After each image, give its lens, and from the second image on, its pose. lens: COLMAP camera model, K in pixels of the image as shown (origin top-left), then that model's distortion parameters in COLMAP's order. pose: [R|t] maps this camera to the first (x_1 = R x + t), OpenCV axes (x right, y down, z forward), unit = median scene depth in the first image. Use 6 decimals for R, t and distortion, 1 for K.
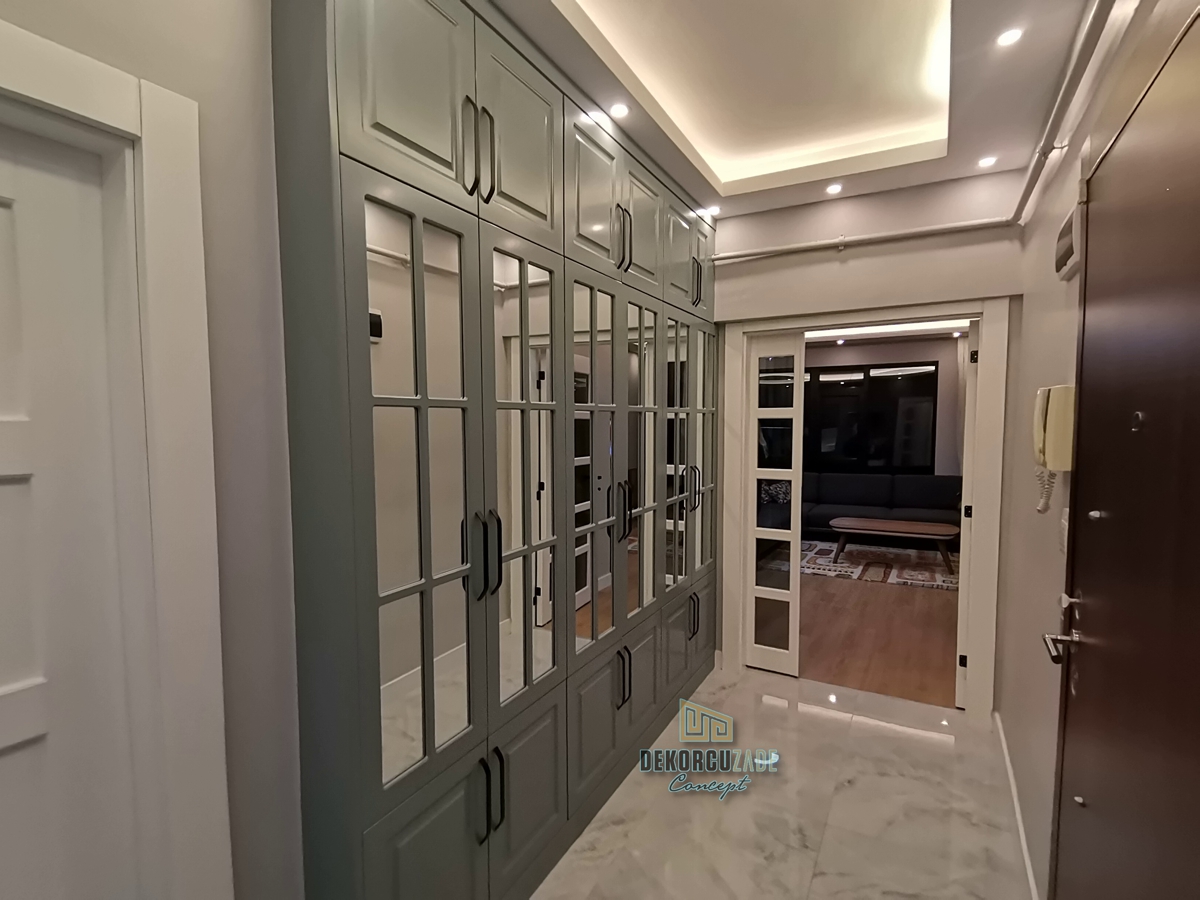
lens RADIAL K [[600.5, 0, 602.3], [0, 600.5, 451.3], [0, 0, 1]] dist [0.030776, -0.022693]
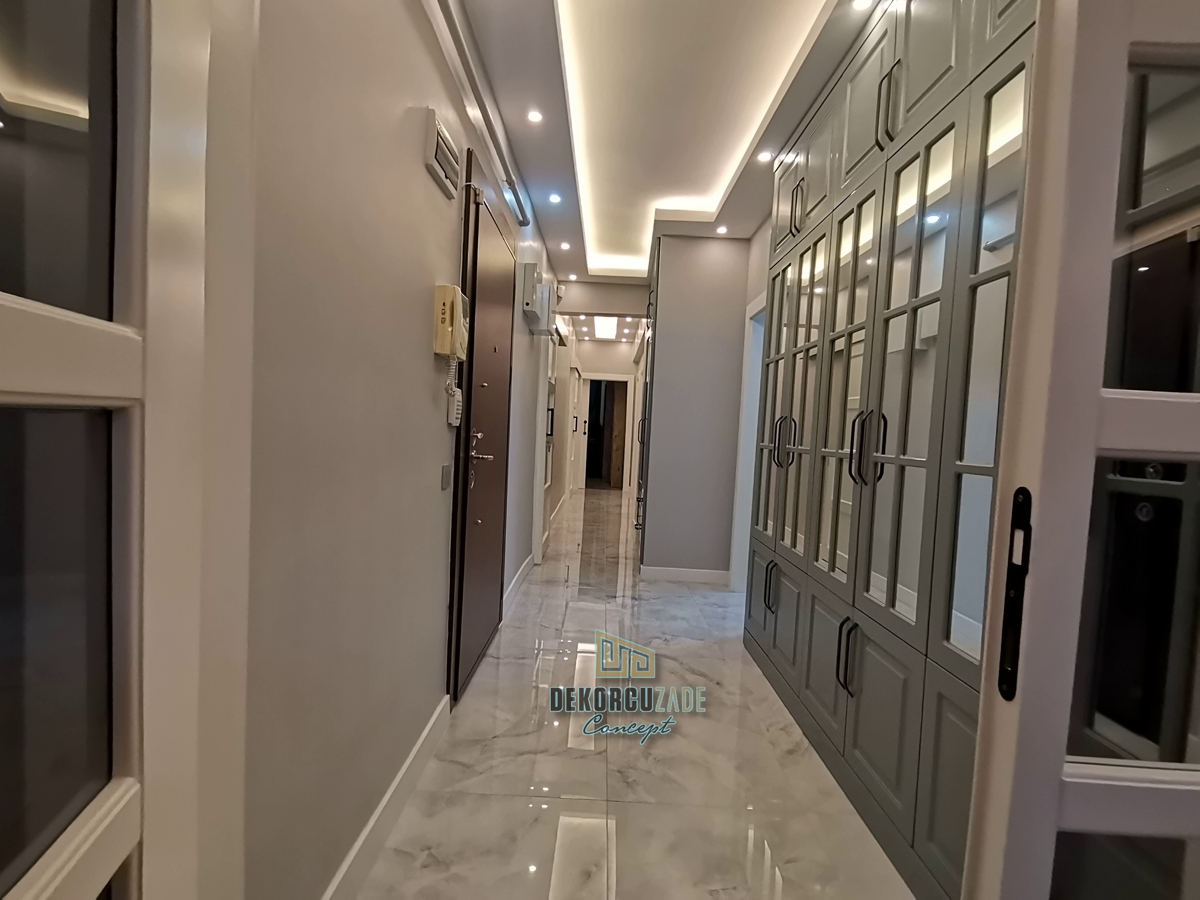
lens RADIAL K [[600.5, 0, 600.7], [0, 600.5, 455.7], [0, 0, 1]] dist [0.030776, -0.022693]
pose [[-0.879244, -0.025749, -0.475675, 0.791064], [-0.080640, 0.992172, 0.095348, 0.068554], [0.469496, 0.122192, -0.874438, 1.680721]]
